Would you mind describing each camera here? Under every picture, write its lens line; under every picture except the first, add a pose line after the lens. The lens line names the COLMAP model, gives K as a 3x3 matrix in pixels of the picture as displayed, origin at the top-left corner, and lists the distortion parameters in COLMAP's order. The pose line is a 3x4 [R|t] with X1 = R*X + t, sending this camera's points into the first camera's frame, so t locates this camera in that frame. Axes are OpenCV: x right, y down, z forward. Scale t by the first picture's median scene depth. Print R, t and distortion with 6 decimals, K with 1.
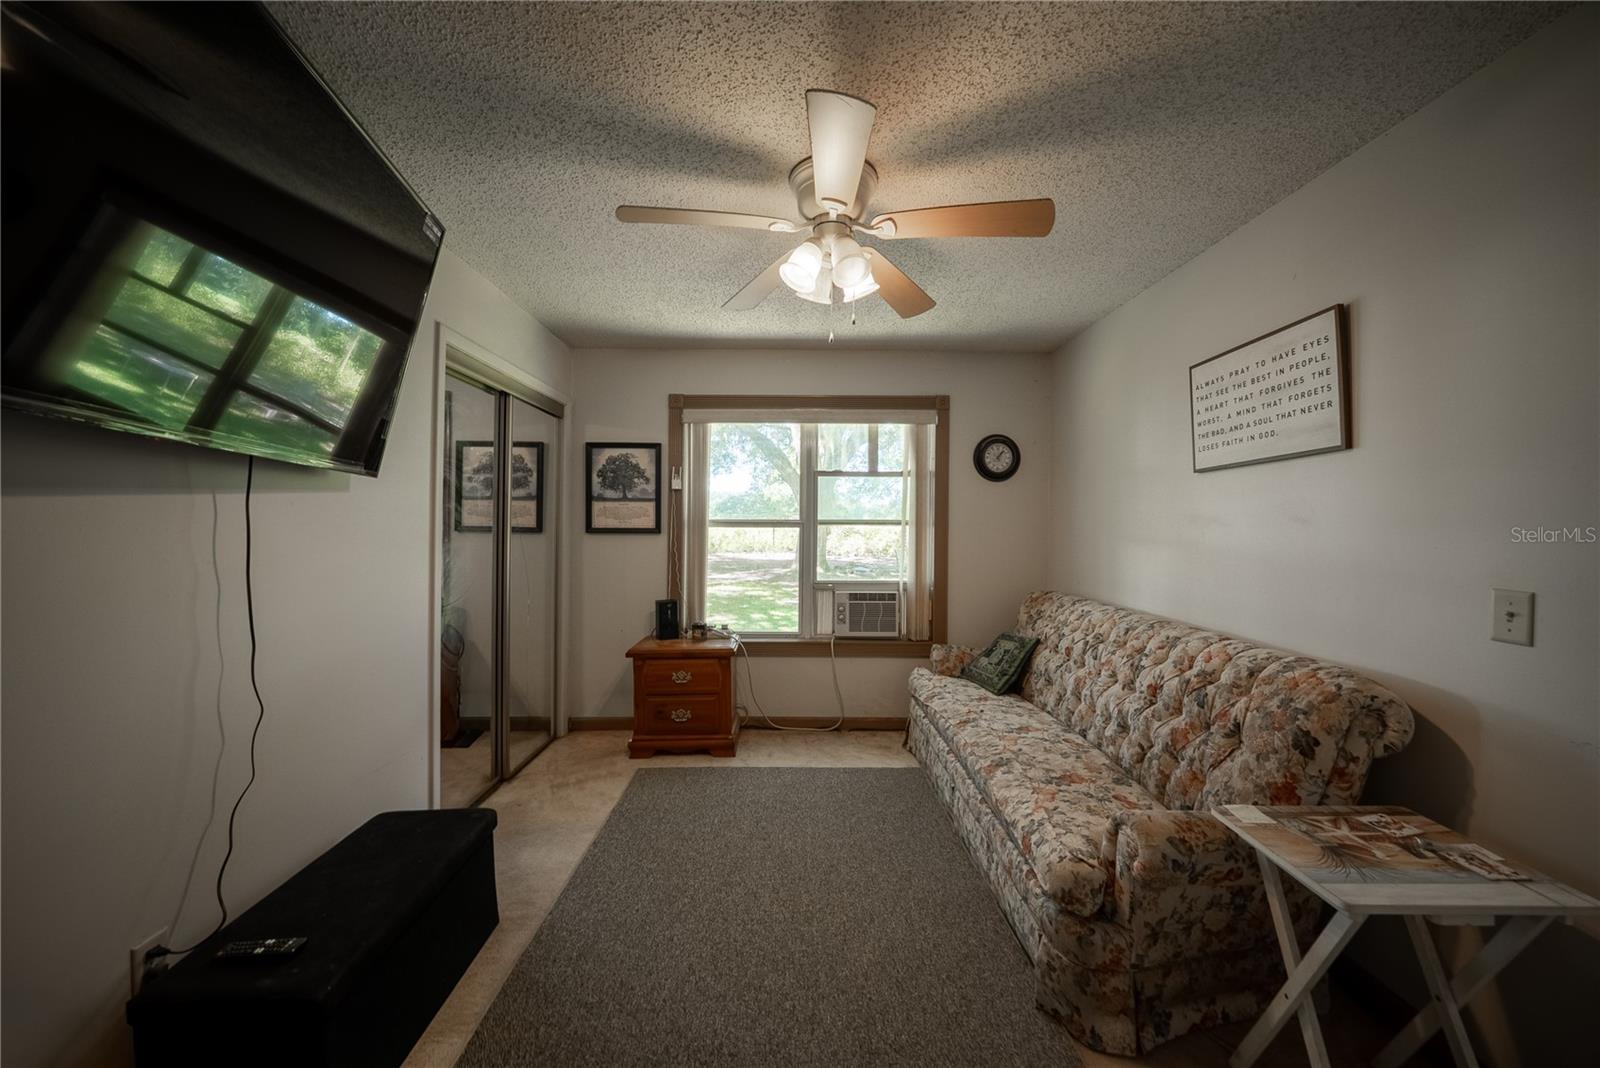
lens RADIAL K [[560.8, 0, 802.5], [0, 560.8, 527.4], [0, 0, 1]] dist [-0.021627, 0.002734]
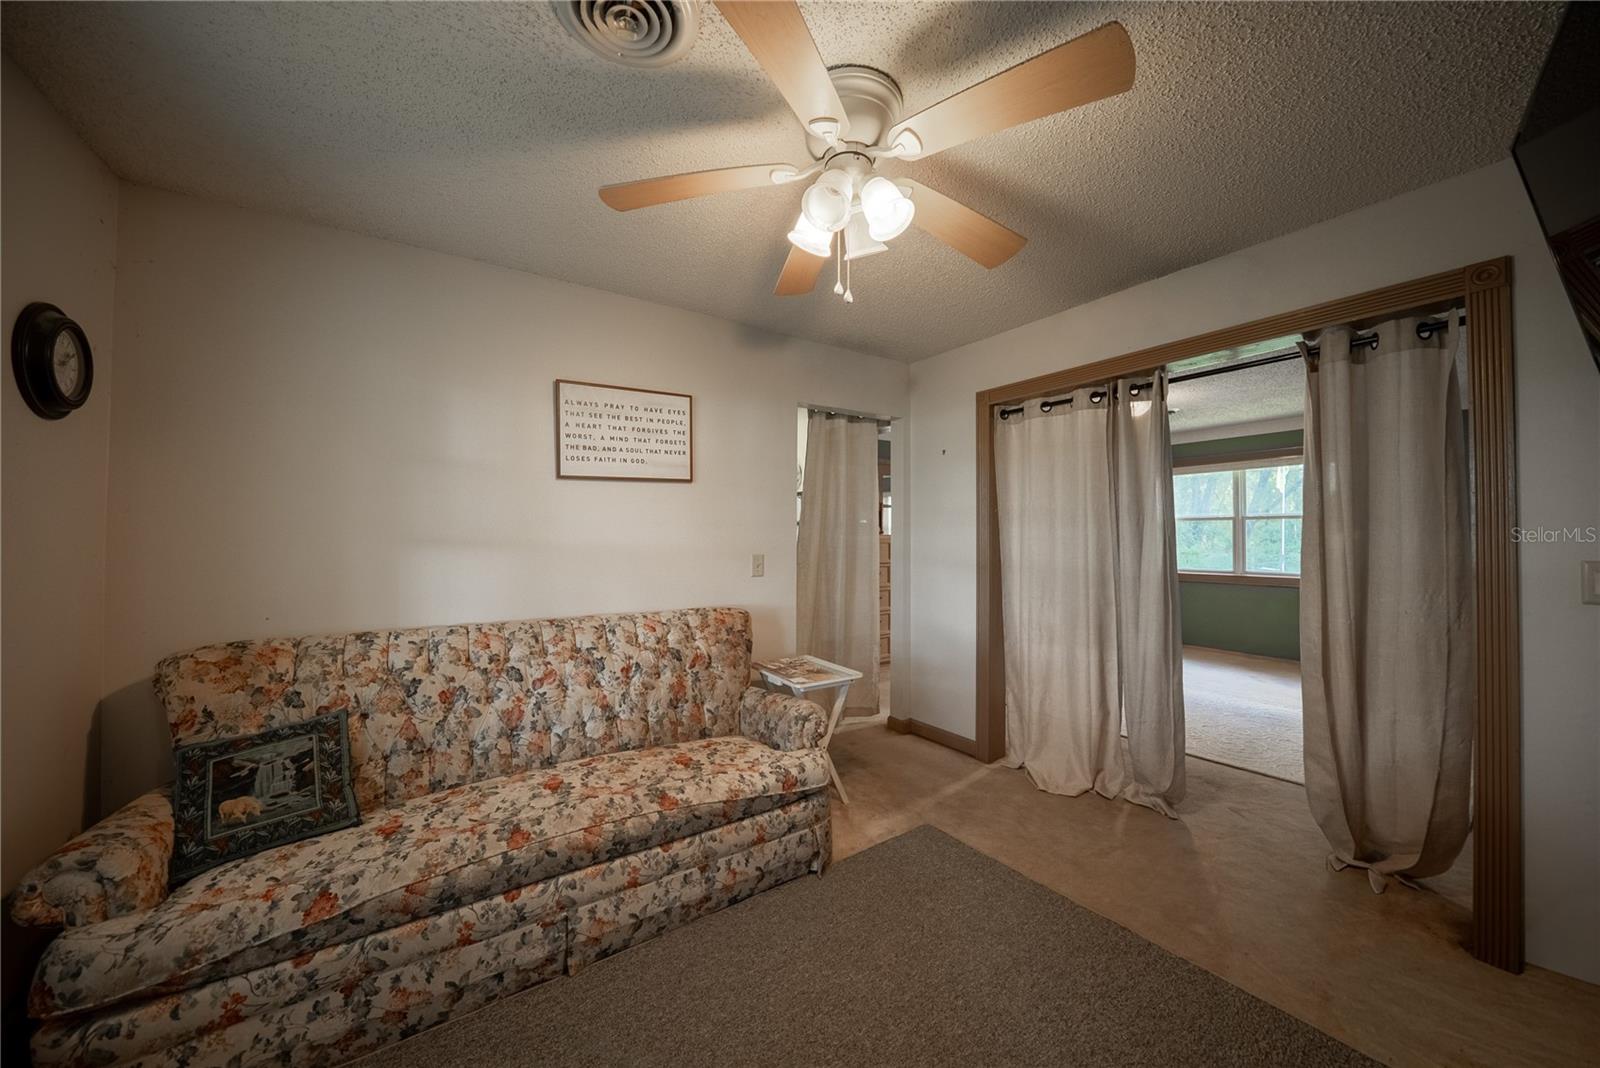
lens RADIAL K [[560.8, 0, 799.3], [0, 560.8, 528.9], [0, 0, 1]] dist [-0.021627, 0.002734]
pose [[-0.544747, 0.001105, 0.838600, -0.518836], [0.002549, 0.999997, 0.000338, 0.002635], [-0.838597, 0.002322, -0.544748, 1.327596]]
